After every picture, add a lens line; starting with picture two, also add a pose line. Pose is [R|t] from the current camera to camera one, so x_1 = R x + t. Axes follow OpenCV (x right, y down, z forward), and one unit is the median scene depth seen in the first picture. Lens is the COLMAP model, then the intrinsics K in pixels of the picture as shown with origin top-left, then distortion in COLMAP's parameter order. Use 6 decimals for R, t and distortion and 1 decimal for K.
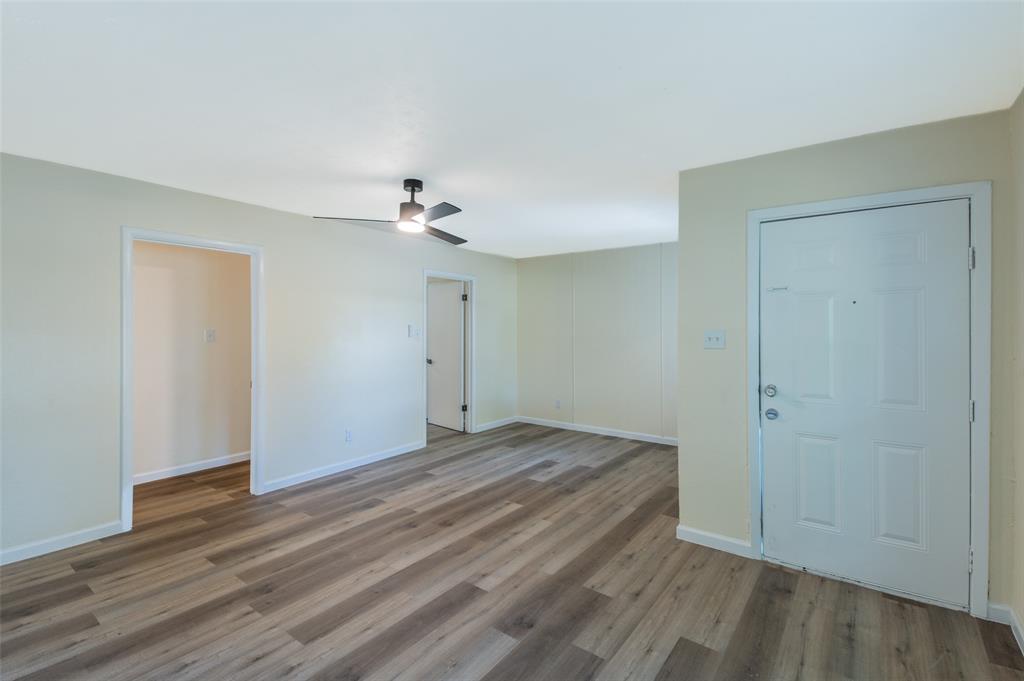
lens RADIAL K [[474.2, 0, 512.1], [0, 474.2, 329.5], [0, 0, 1]] dist [0.079359, -0.044343]
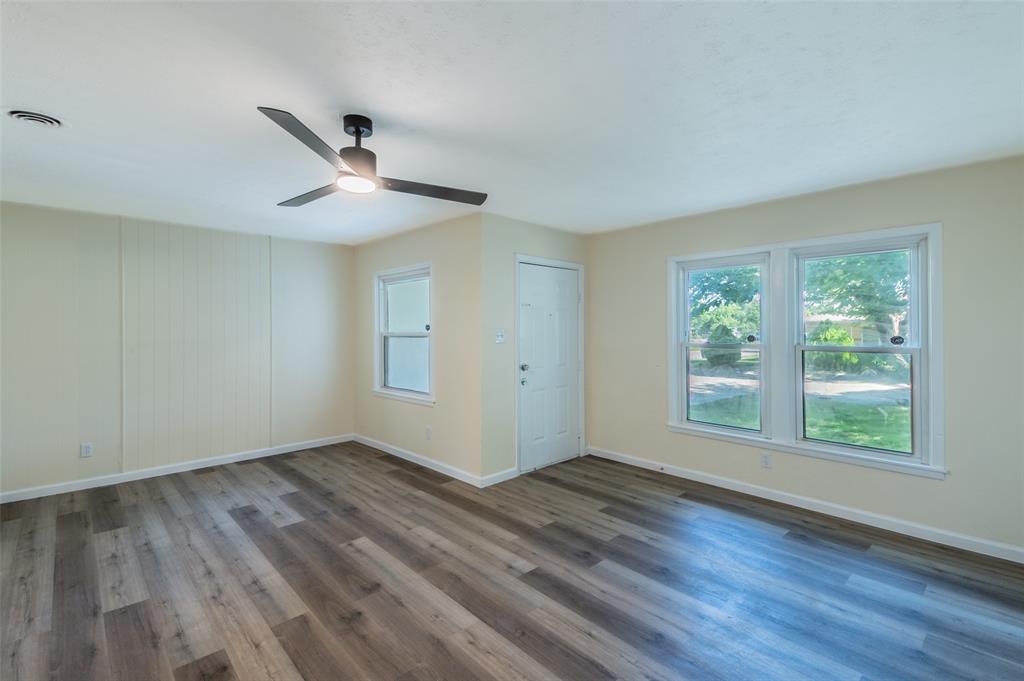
lens RADIAL K [[444.8, 0, 507.6], [0, 444.8, 334.6], [0, 0, 1]] dist [0.072010, -0.033769]
pose [[0.180977, -0.014287, 0.983384, -0.883644], [0.005117, 0.999895, 0.013586, -0.016049], [-0.983474, 0.002573, 0.181031, 0.702899]]
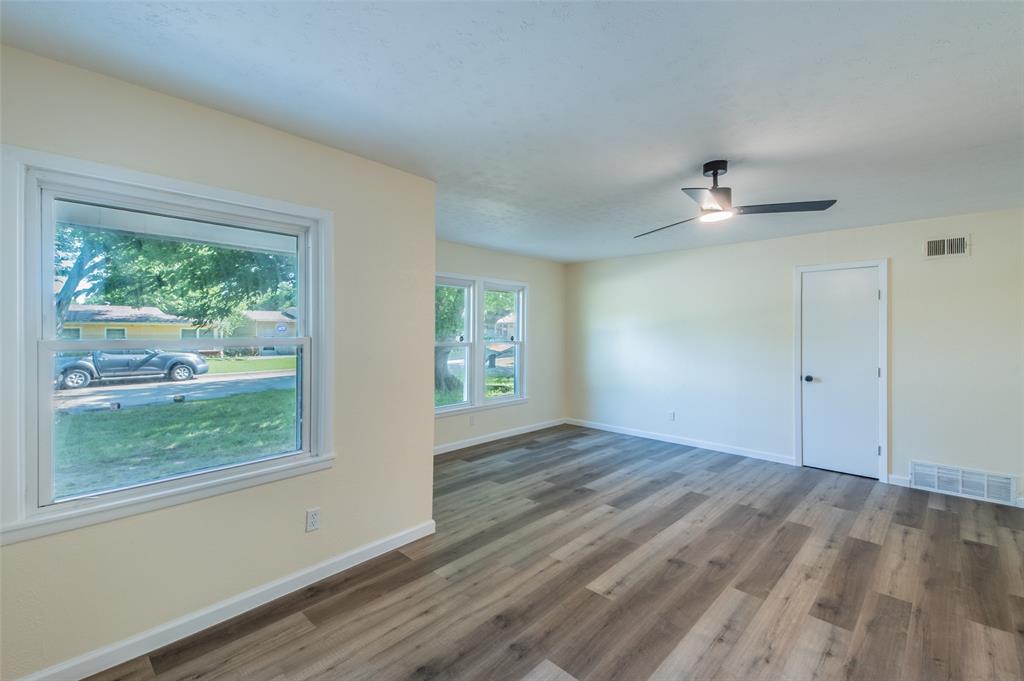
lens RADIAL K [[474.2, 0, 512.1], [0, 474.2, 329.5], [0, 0, 1]] dist [0.079359, -0.044343]
pose [[-0.994617, -0.001102, 0.103612, 0.068064], [-0.001119, 0.999999, -0.000103, -0.008467], [-0.103611, -0.000218, -0.994618, 2.037418]]
